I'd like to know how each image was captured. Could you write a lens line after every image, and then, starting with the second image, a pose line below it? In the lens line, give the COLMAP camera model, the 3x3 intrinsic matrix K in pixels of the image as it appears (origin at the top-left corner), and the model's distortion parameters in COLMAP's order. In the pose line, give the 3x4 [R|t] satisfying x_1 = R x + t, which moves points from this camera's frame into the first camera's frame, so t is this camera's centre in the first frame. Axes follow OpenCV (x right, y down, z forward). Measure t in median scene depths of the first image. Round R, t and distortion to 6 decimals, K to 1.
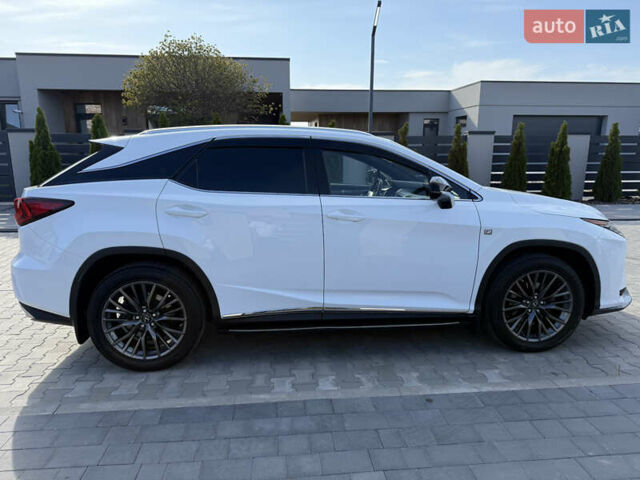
lens RADIAL K [[457.7, 0, 321.0], [0, 457.7, 240.1], [0, 0, 1]] dist [-0.002533, -0.007123]
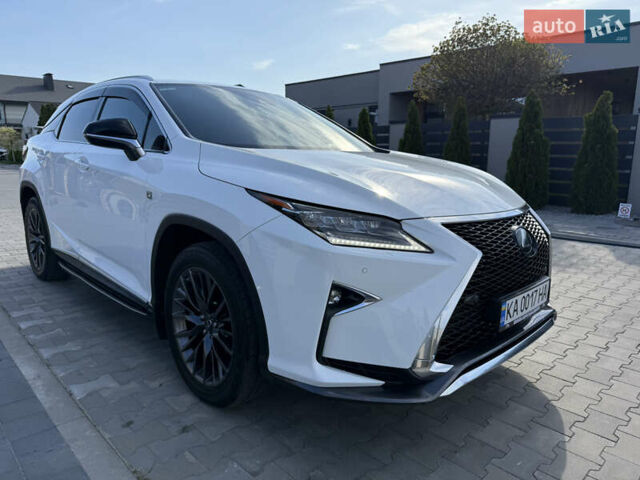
lens RADIAL K [[457.7, 0, 321.0], [0, 457.7, 240.1], [0, 0, 1]] dist [-0.002533, -0.007123]
pose [[0.616653, 0.148150, -0.773169, 1.068637], [-0.158899, 0.985342, 0.062073, -0.035021], [0.771032, 0.084578, 0.631155, 0.750991]]
